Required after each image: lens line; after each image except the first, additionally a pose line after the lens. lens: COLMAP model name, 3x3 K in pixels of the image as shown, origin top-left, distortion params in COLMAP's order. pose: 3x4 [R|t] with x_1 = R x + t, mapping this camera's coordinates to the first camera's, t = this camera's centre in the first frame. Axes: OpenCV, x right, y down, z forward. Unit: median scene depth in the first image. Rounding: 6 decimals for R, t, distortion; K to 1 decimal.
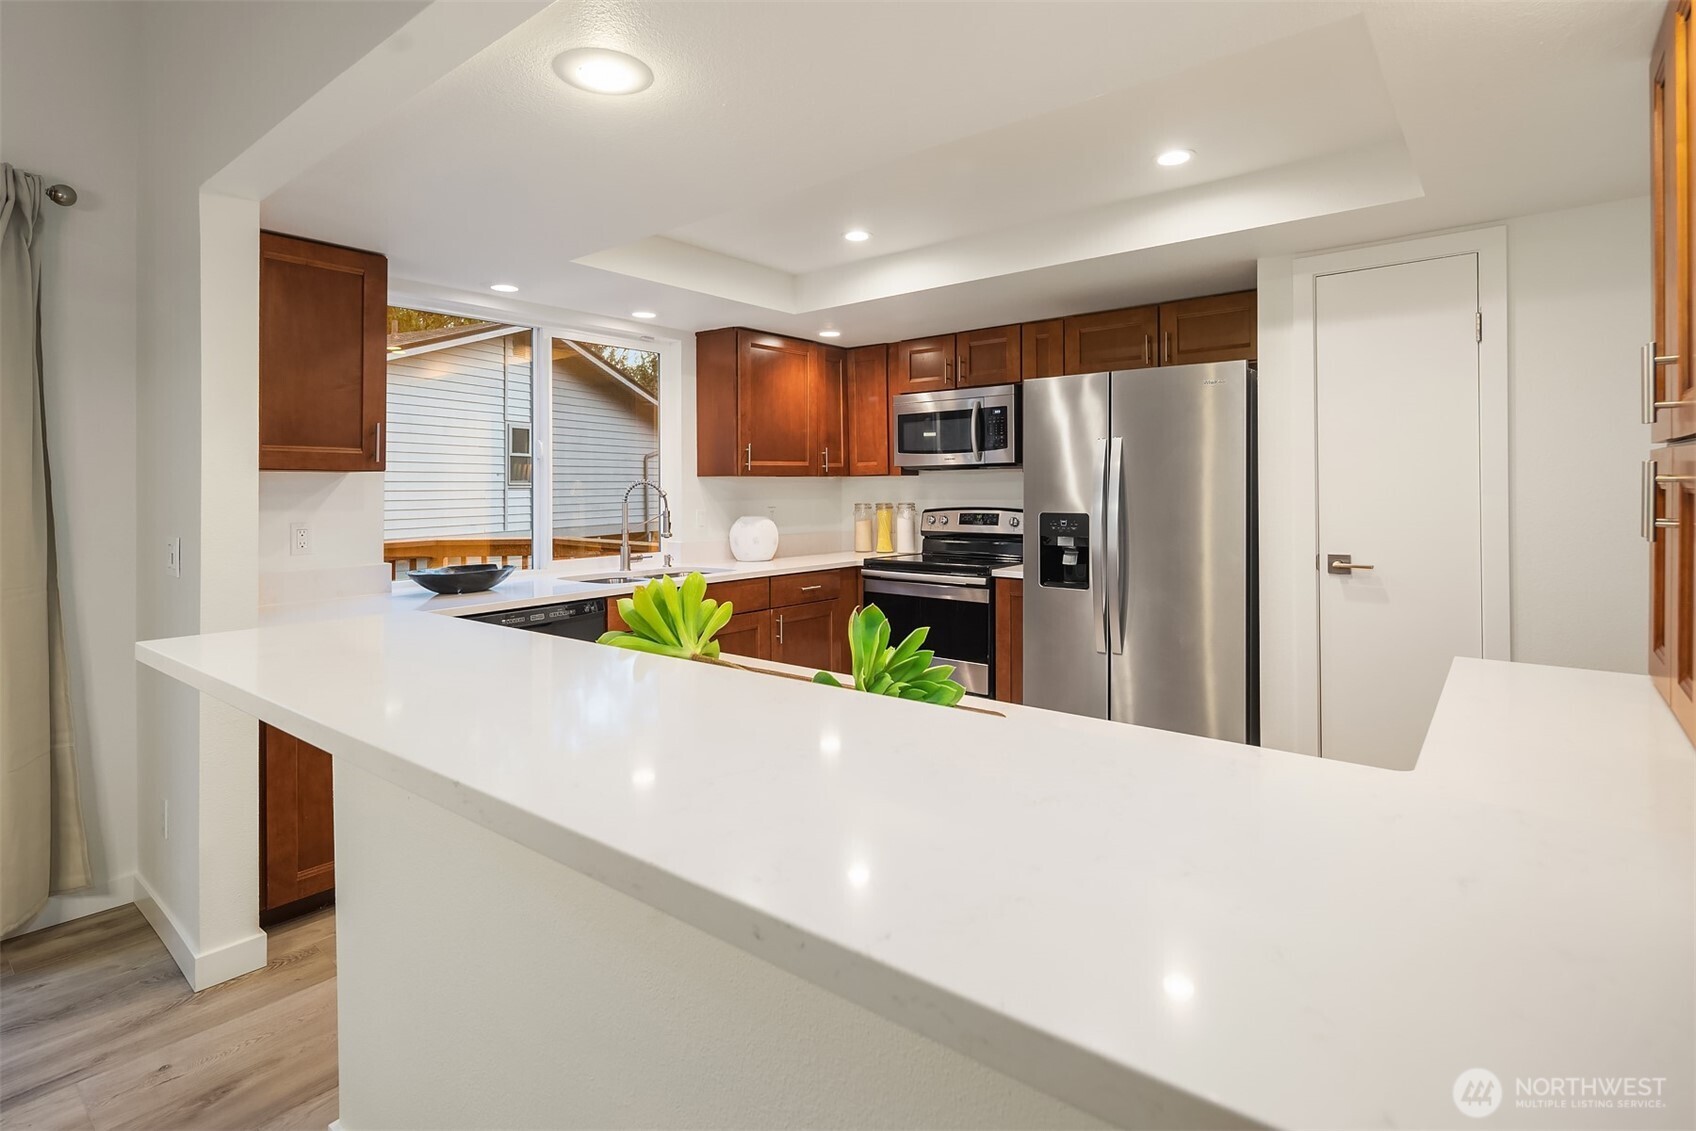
lens RADIAL K [[830.9, 0, 861.6], [0, 830.9, 481.0], [0, 0, 1]] dist [0.005384, -0.005862]
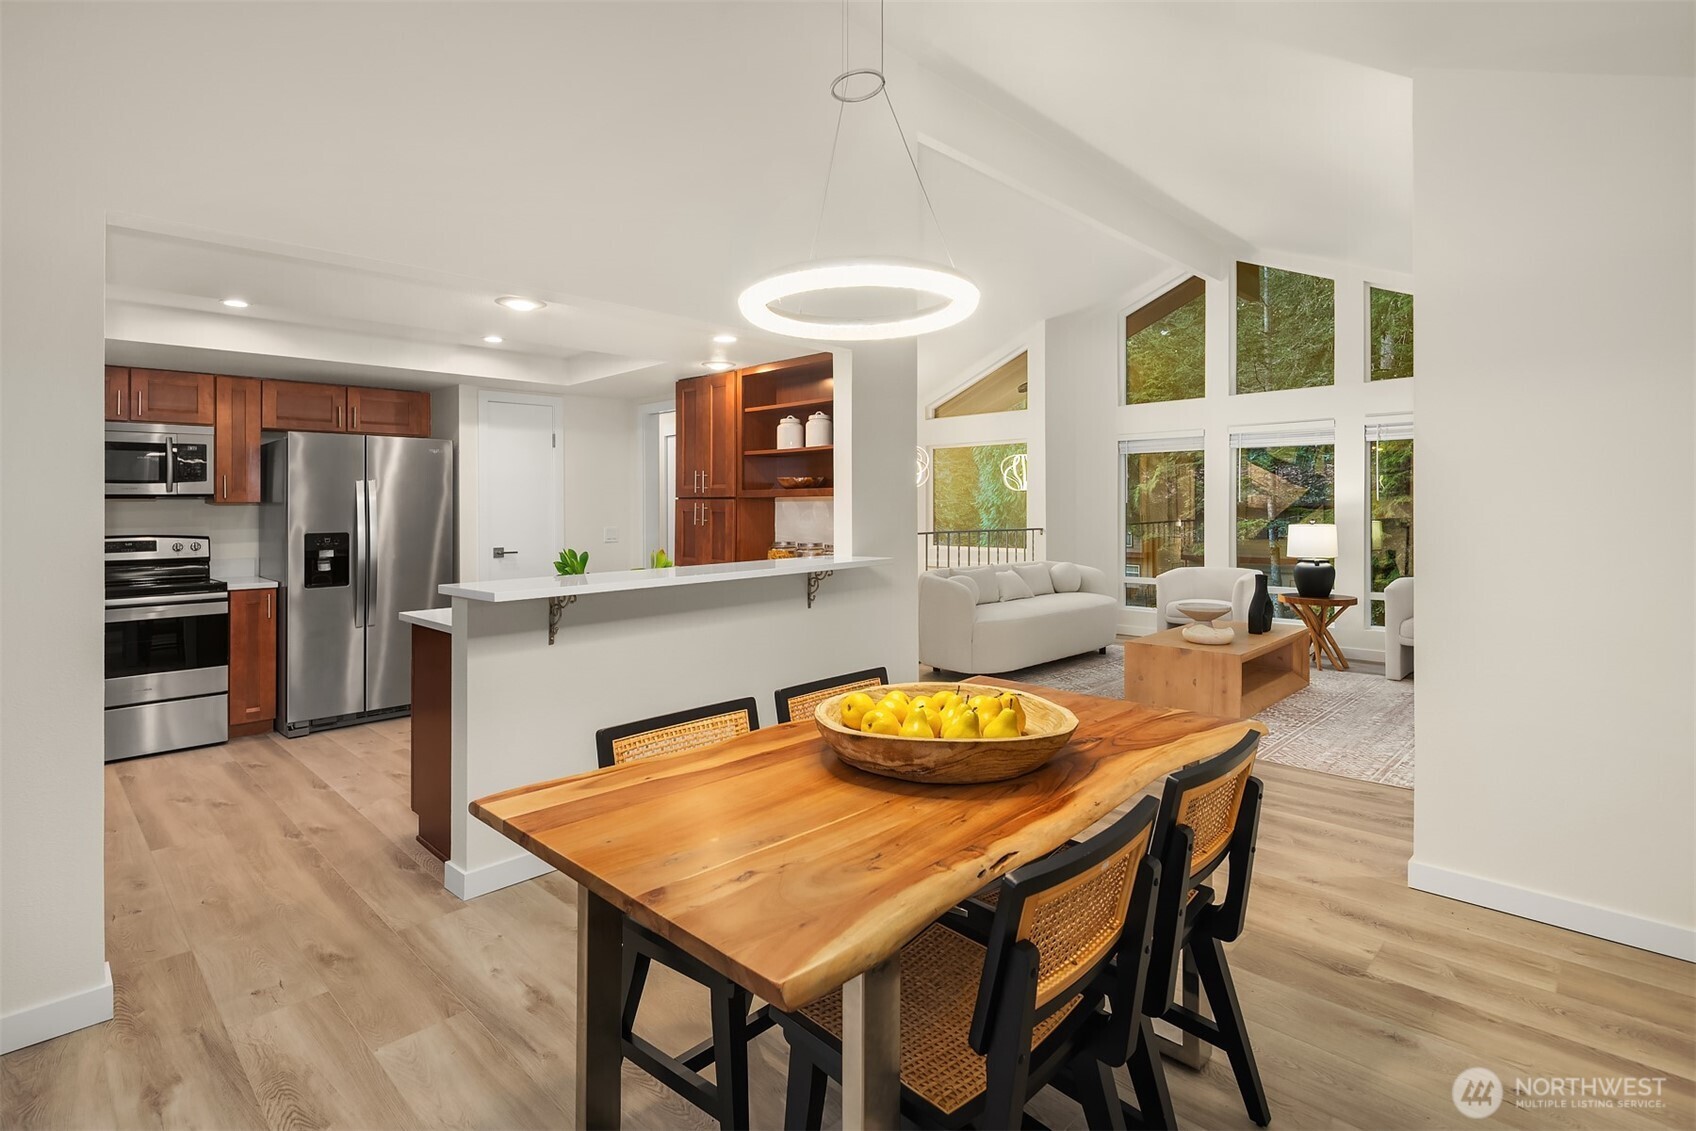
lens RADIAL K [[830.9, 0, 873.6], [0, 830.9, 511.1], [0, 0, 1]] dist [0.005384, -0.005862]
pose [[0.075937, -0.002685, 0.997109, -0.901442], [0.007311, 0.999971, 0.002136, 0.006671], [-0.997086, 0.007128, 0.075954, 0.004681]]
